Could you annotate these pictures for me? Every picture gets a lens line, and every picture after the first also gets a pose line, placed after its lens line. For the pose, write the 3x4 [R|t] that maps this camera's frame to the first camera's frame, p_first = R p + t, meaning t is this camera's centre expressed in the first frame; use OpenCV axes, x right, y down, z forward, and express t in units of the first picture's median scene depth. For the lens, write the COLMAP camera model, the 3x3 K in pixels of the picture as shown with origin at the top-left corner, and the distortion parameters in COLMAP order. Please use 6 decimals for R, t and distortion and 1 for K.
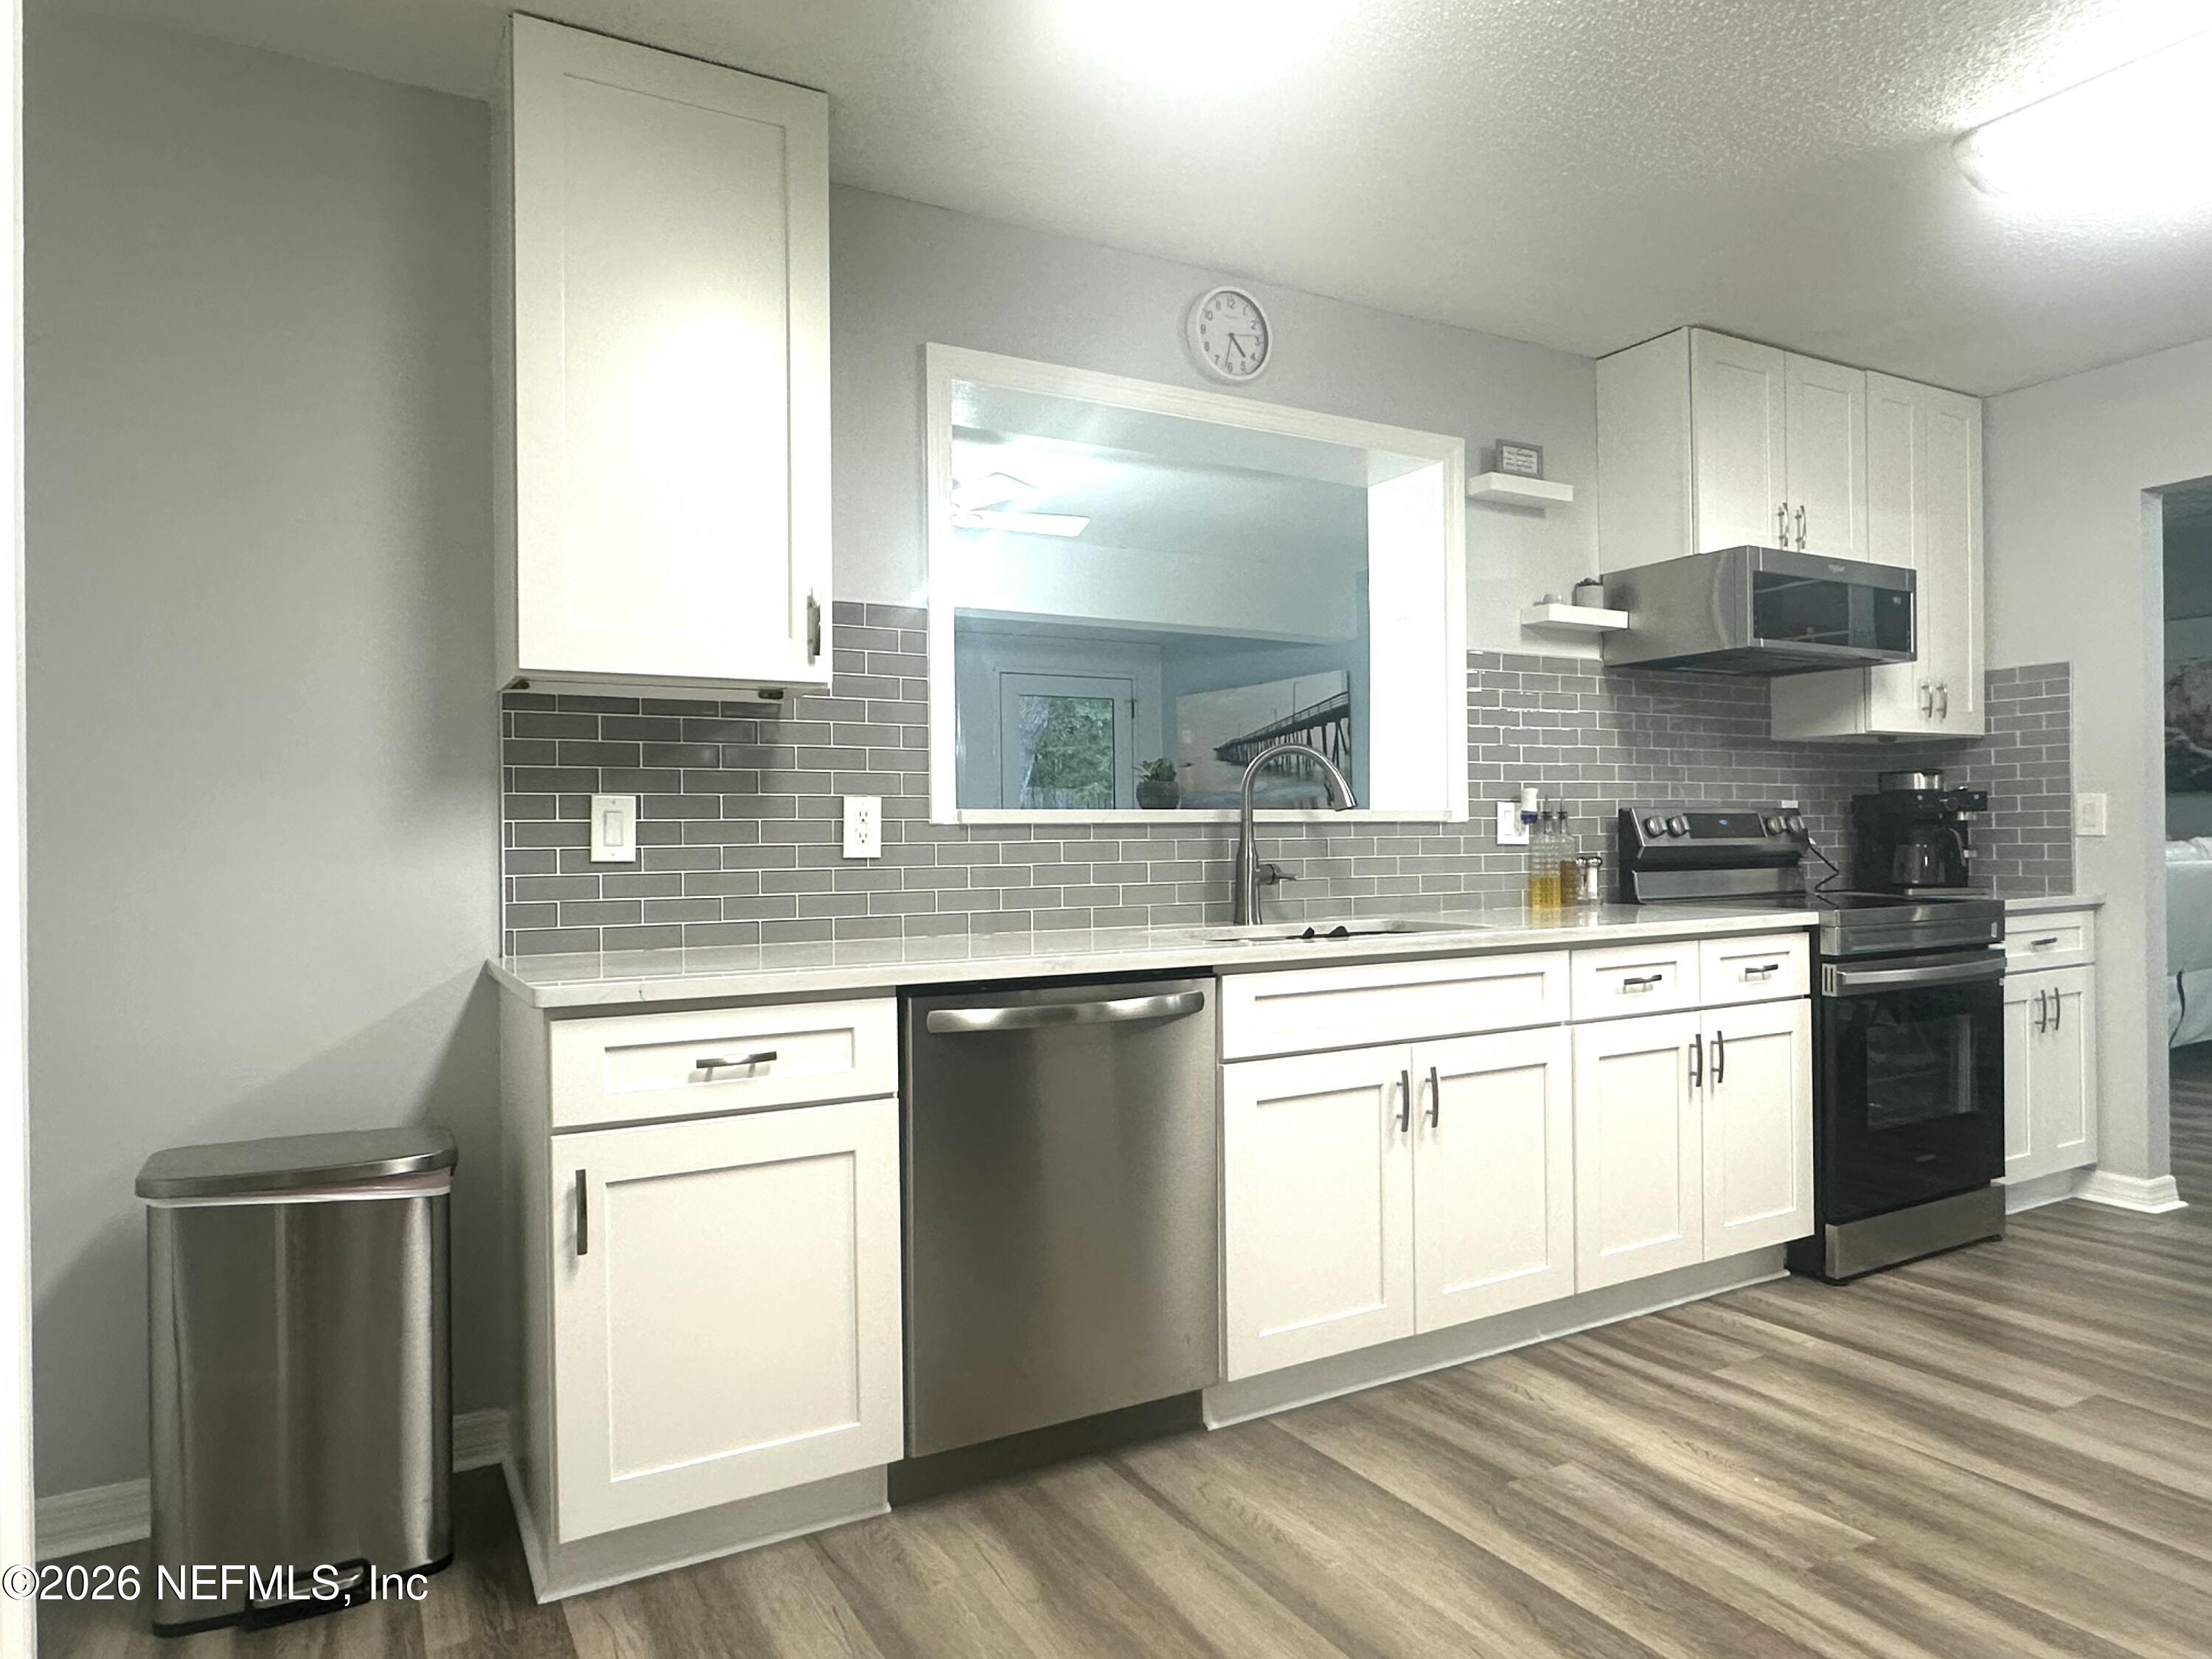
lens RADIAL K [[1372.2, 0, 1106.6], [0, 1372.2, 836.1], [0, 0, 1]] dist [-0.006350, -0.000414]
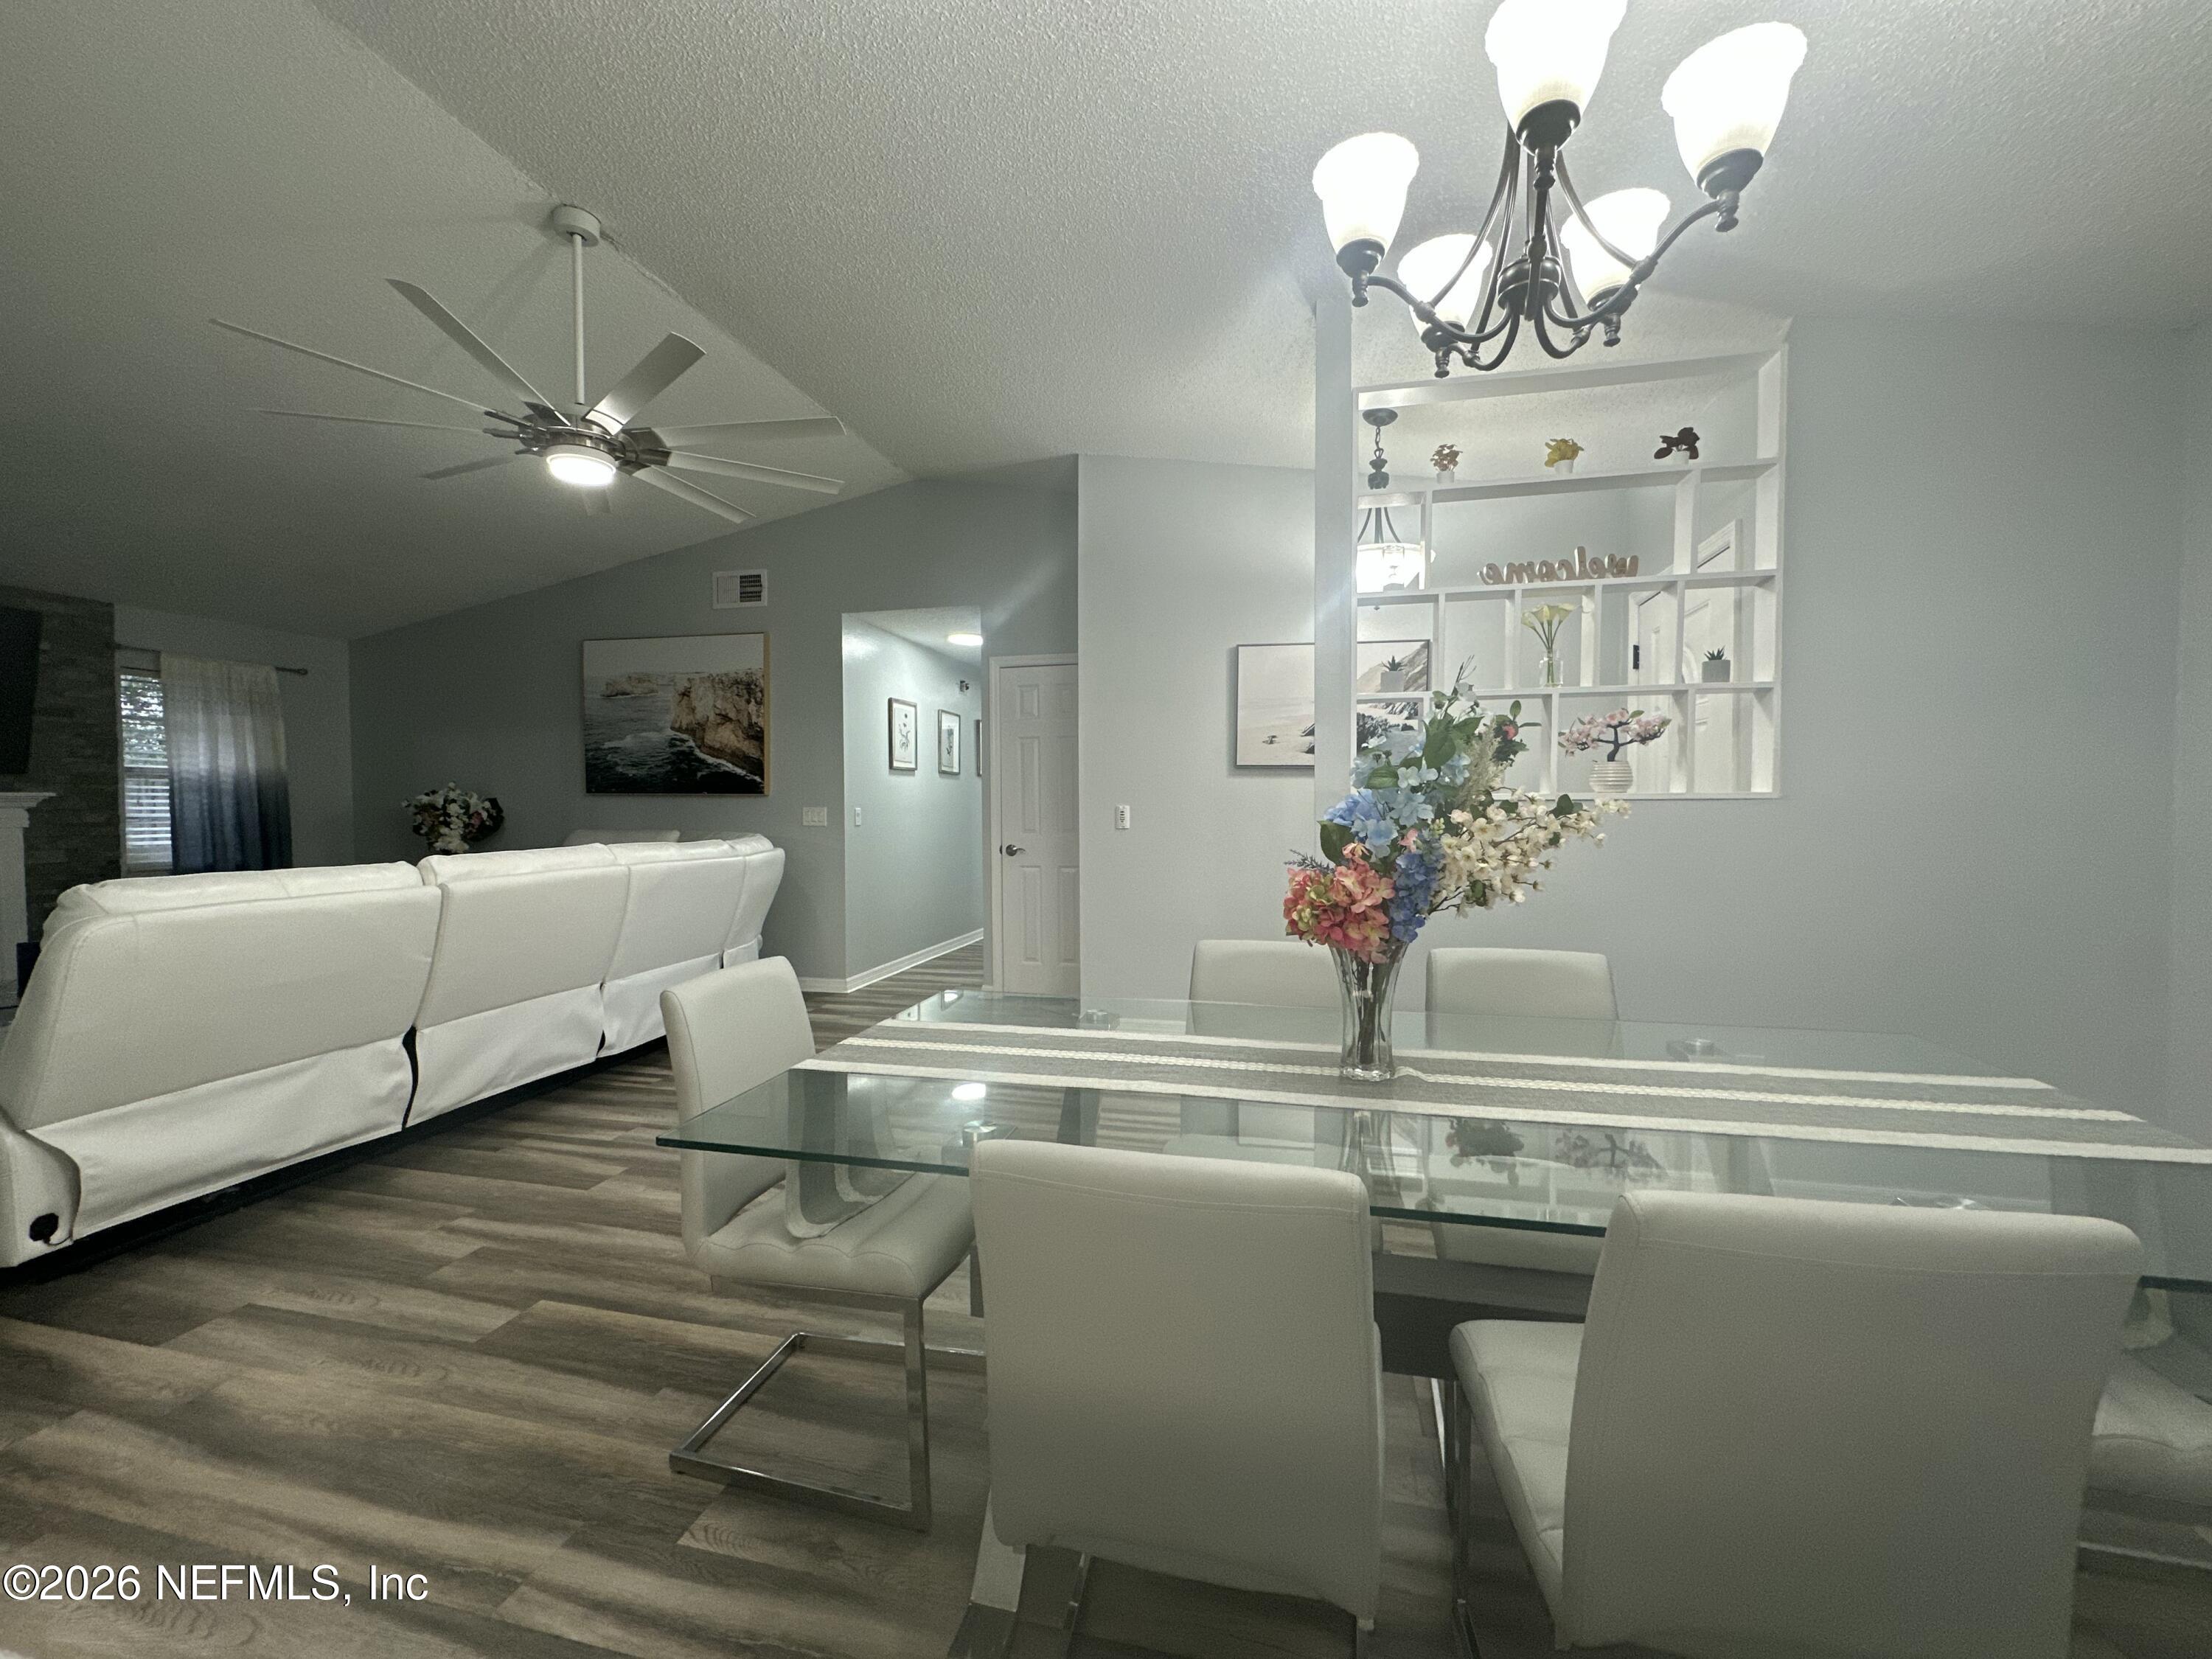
lens RADIAL K [[882.1, 0, 1104.0], [0, 882.1, 824.3], [0, 0, 1]] dist [-0.007650, 0.001493]
pose [[0.679631, -0.009837, 0.733489, 1.377262], [-0.002418, 0.999875, 0.015650, -0.052388], [-0.733551, -0.012410, 0.679522, 0.747773]]
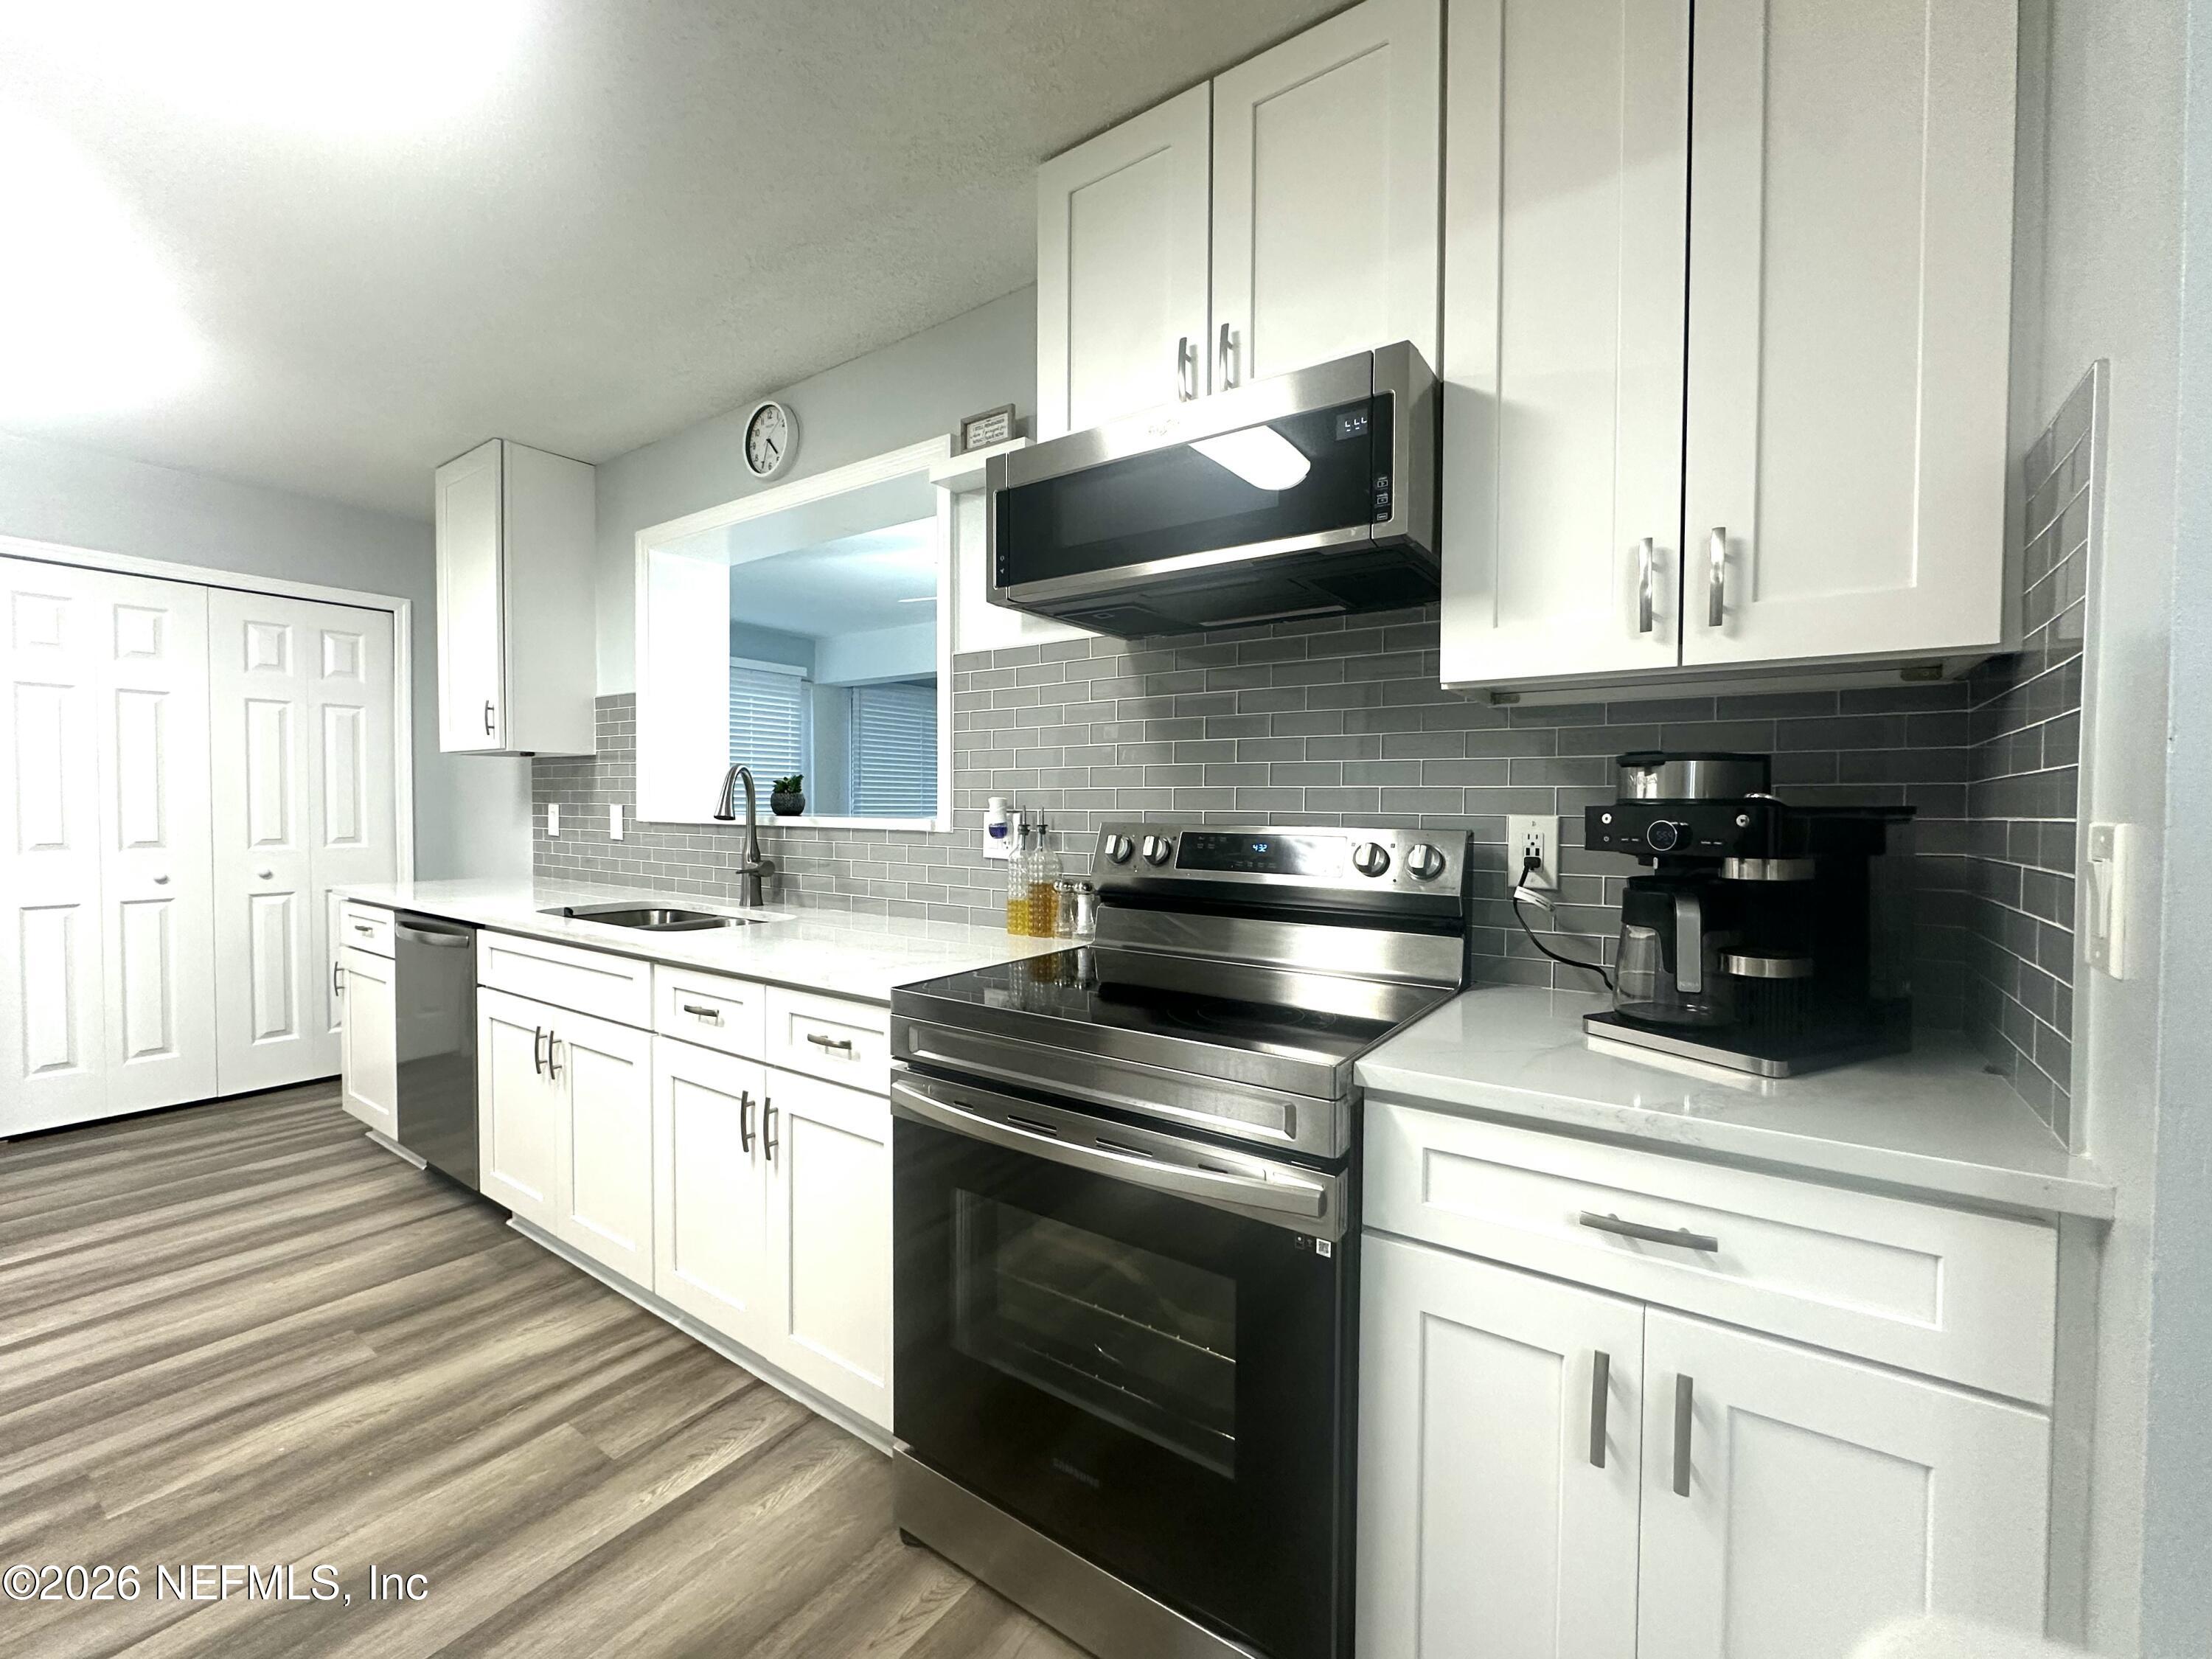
lens RADIAL K [[882.1, 0, 1122.9], [0, 882.1, 833.5], [0, 0, 1]] dist [-0.007650, 0.001493]
pose [[0.453646, 0.044287, -0.890081, 1.077463], [-0.012192, 0.998979, 0.043491, -0.046813], [0.891099, -0.008878, 0.453723, 1.010999]]
